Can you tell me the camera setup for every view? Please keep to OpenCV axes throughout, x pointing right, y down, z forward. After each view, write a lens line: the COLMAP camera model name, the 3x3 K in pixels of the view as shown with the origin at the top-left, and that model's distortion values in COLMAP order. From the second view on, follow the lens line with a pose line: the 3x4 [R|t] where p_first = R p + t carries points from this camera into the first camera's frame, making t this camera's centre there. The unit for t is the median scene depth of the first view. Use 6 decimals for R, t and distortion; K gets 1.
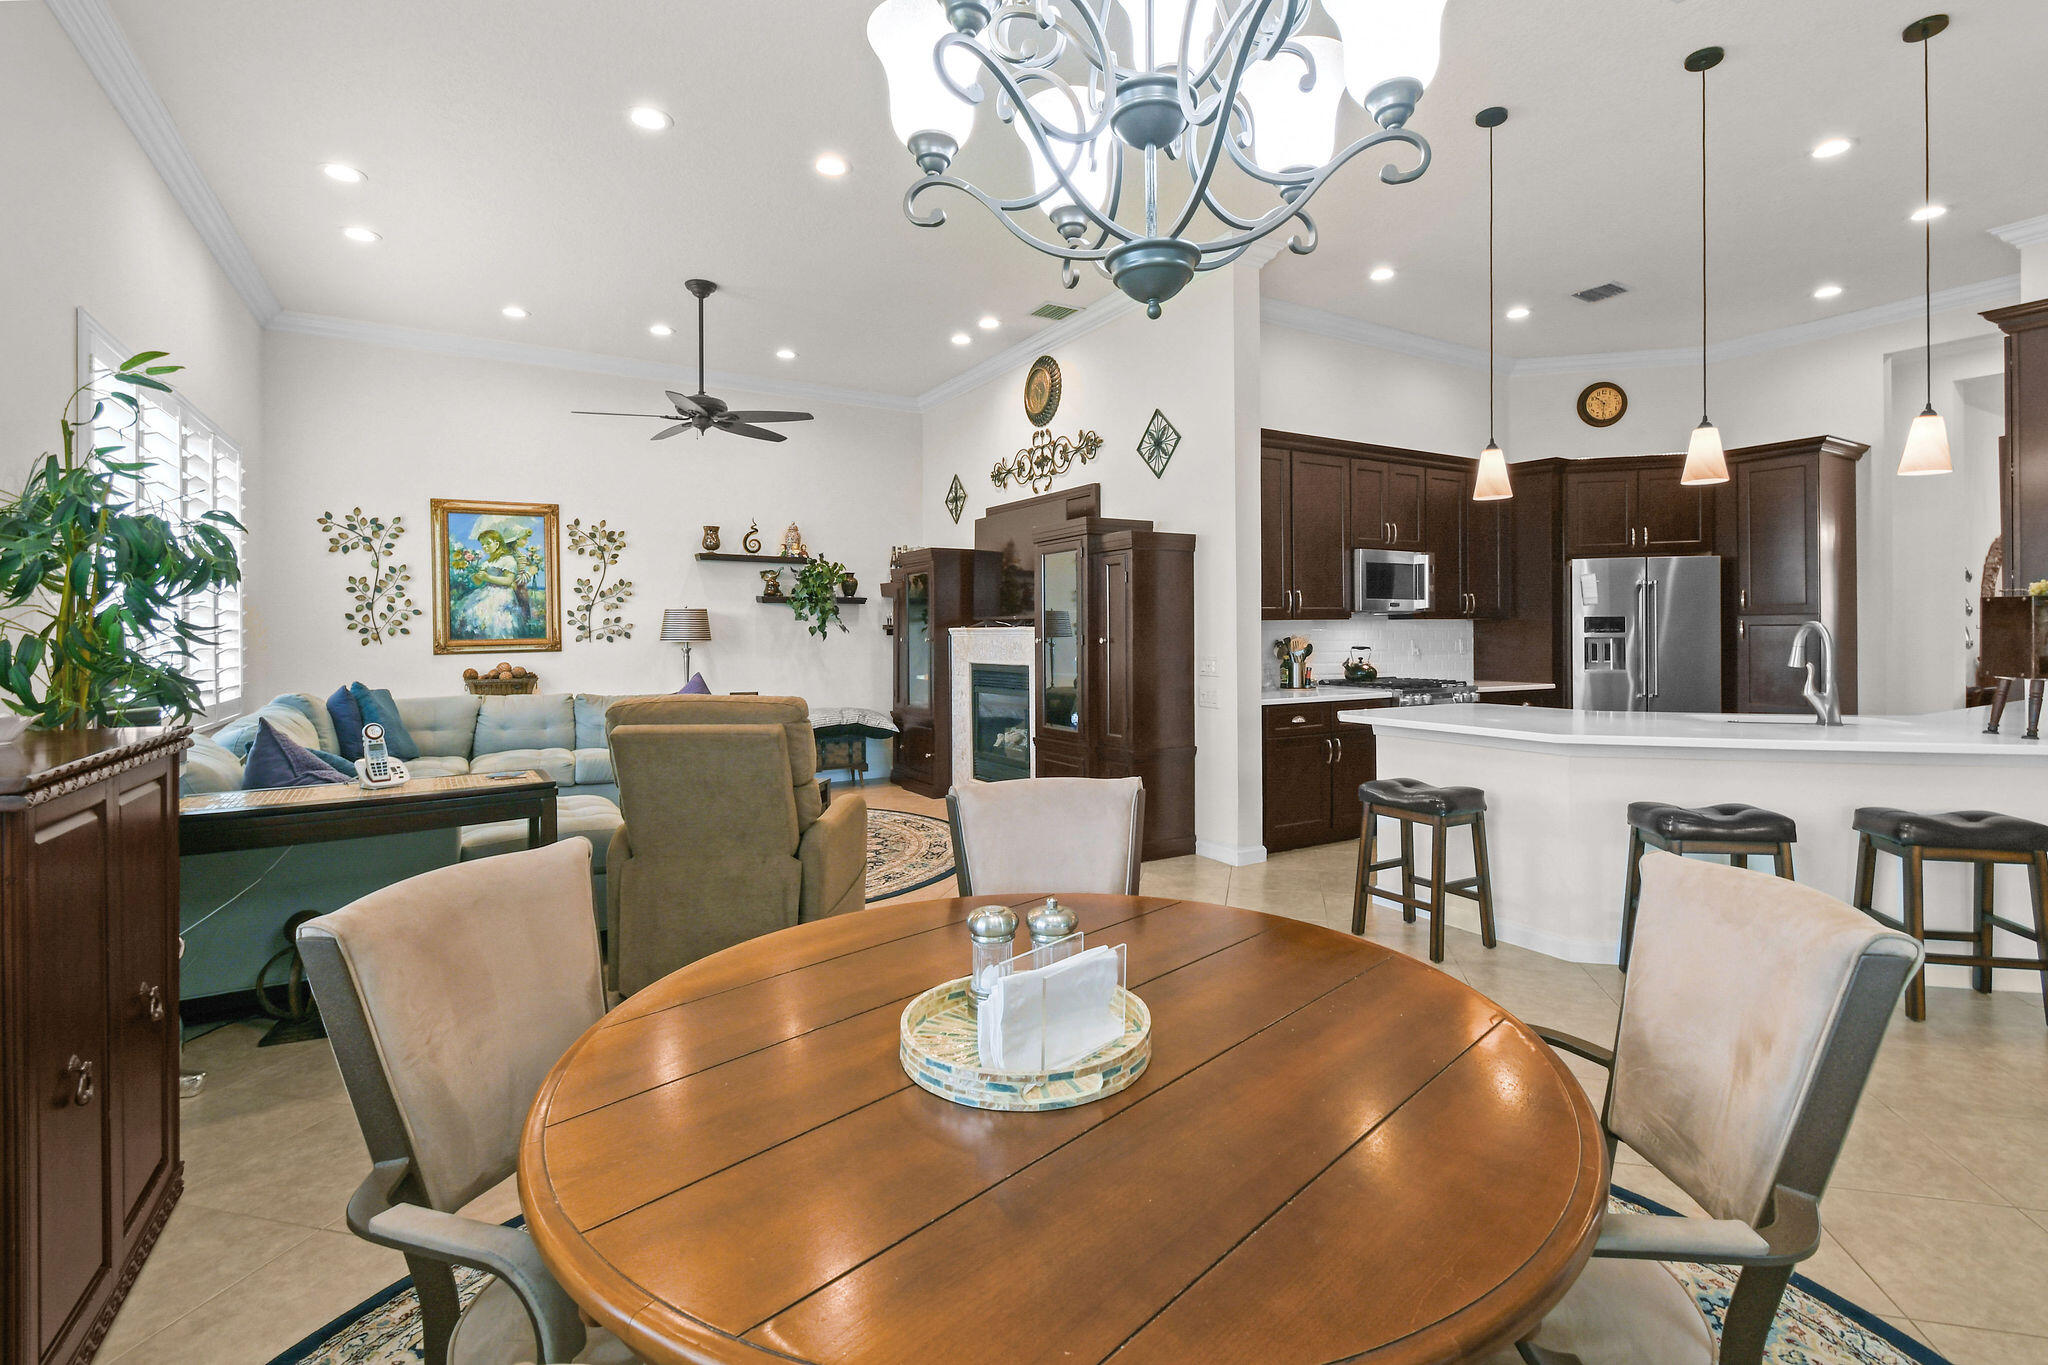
lens RADIAL K [[936.1, 0, 1027.7], [0, 936.1, 636.4], [0, 0, 1]] dist [-0.005402, -0.001073]
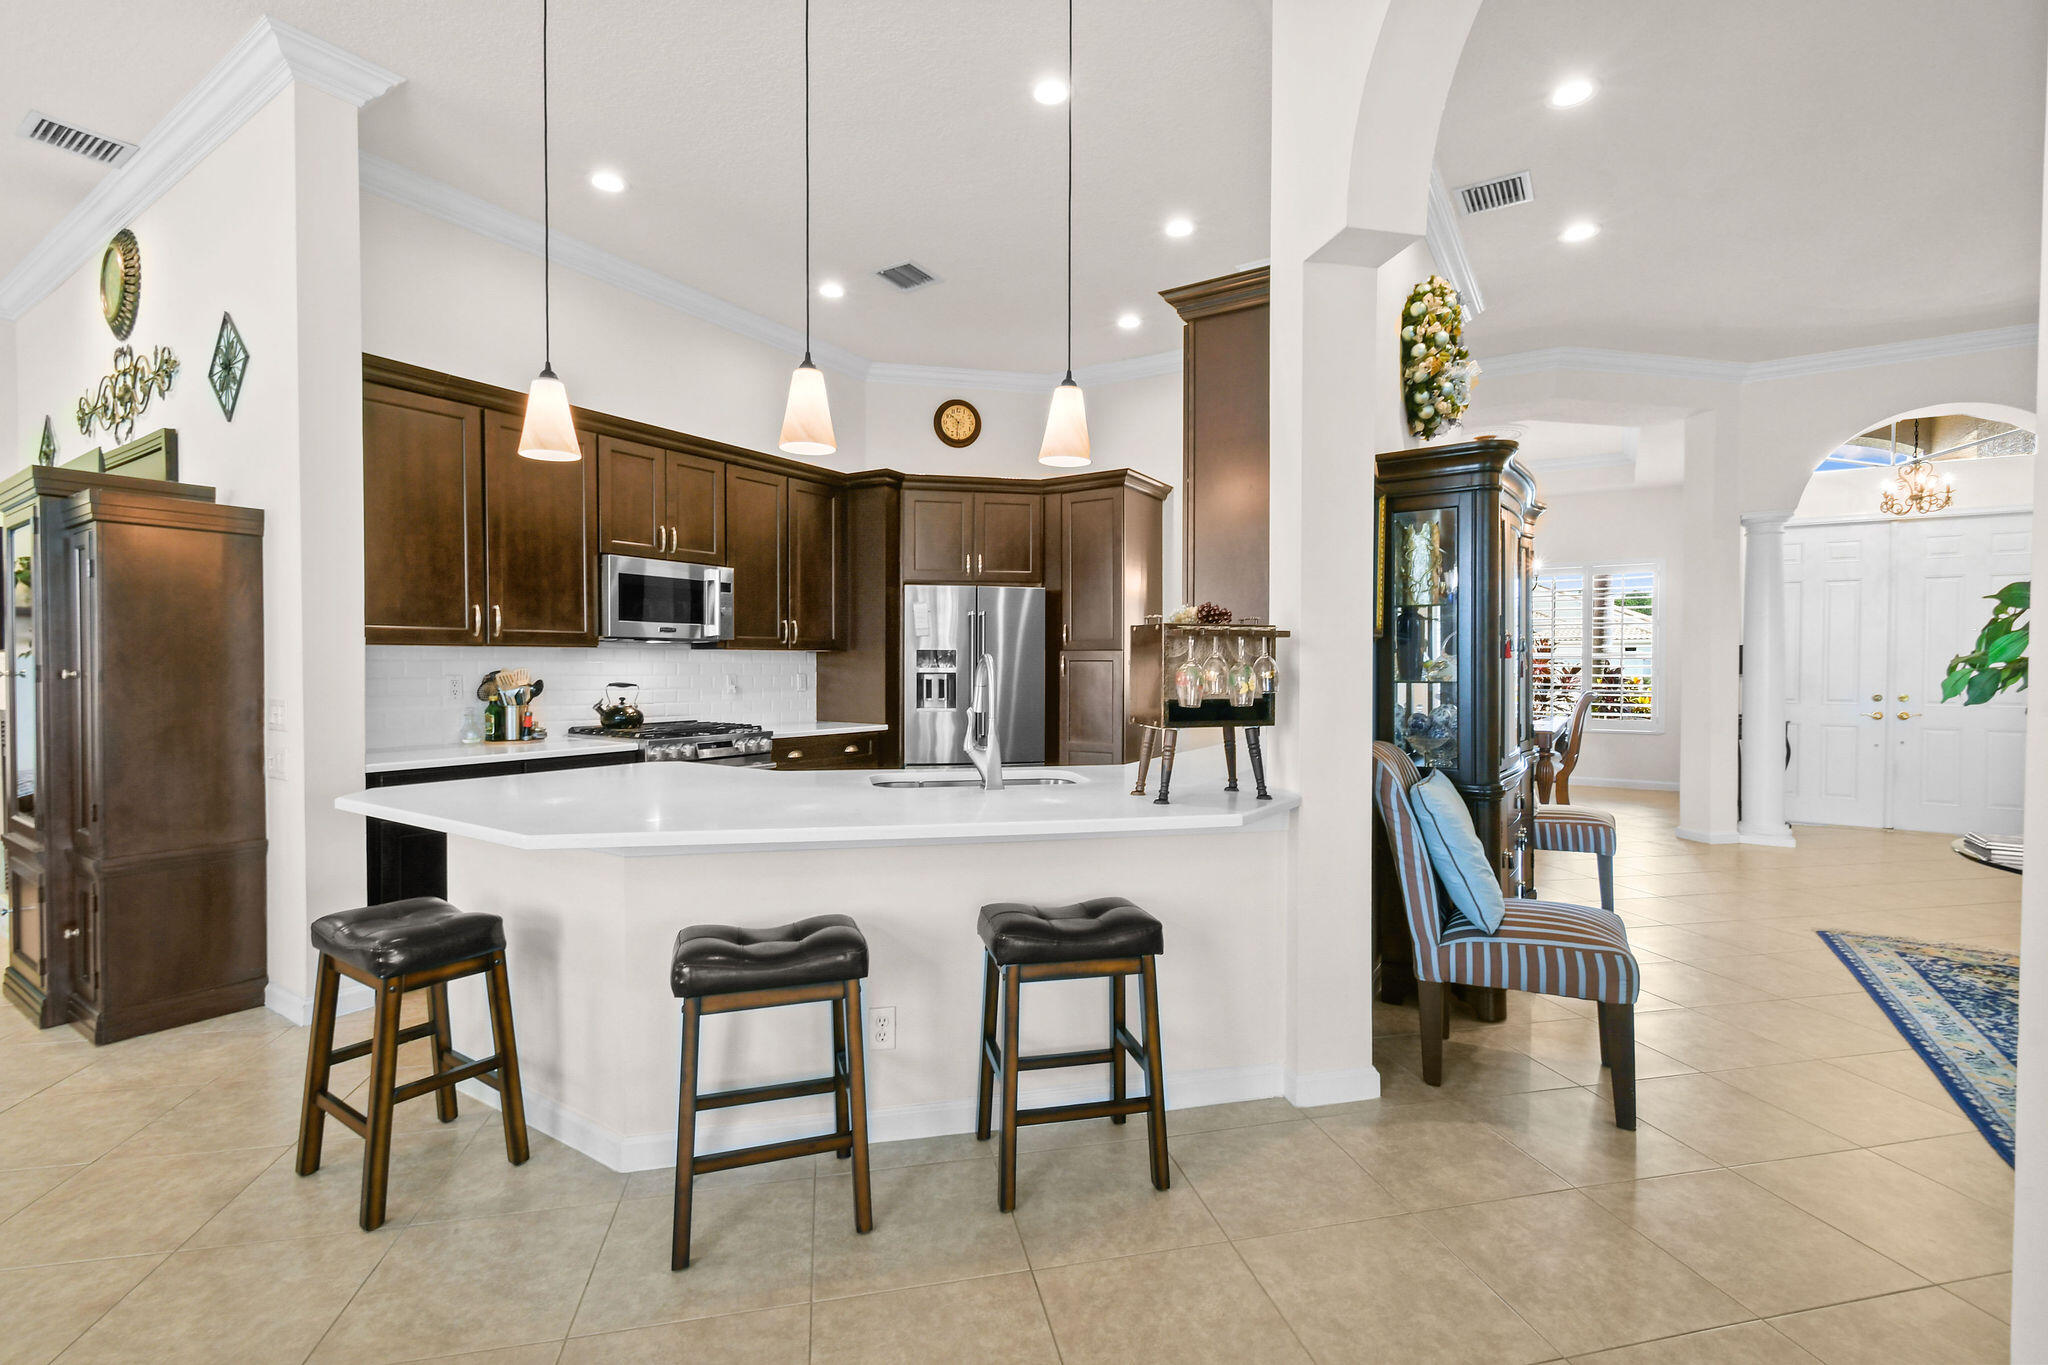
lens RADIAL K [[905.6, 0, 1024.0], [0, 905.6, 682.5], [0, 0, 1]] dist [-0.003825, -0.000408]
pose [[0.896875, 0.000795, 0.442283, 0.331198], [-0.007080, 0.999896, 0.012560, -0.001618], [-0.442227, -0.014396, 0.896788, 0.187121]]
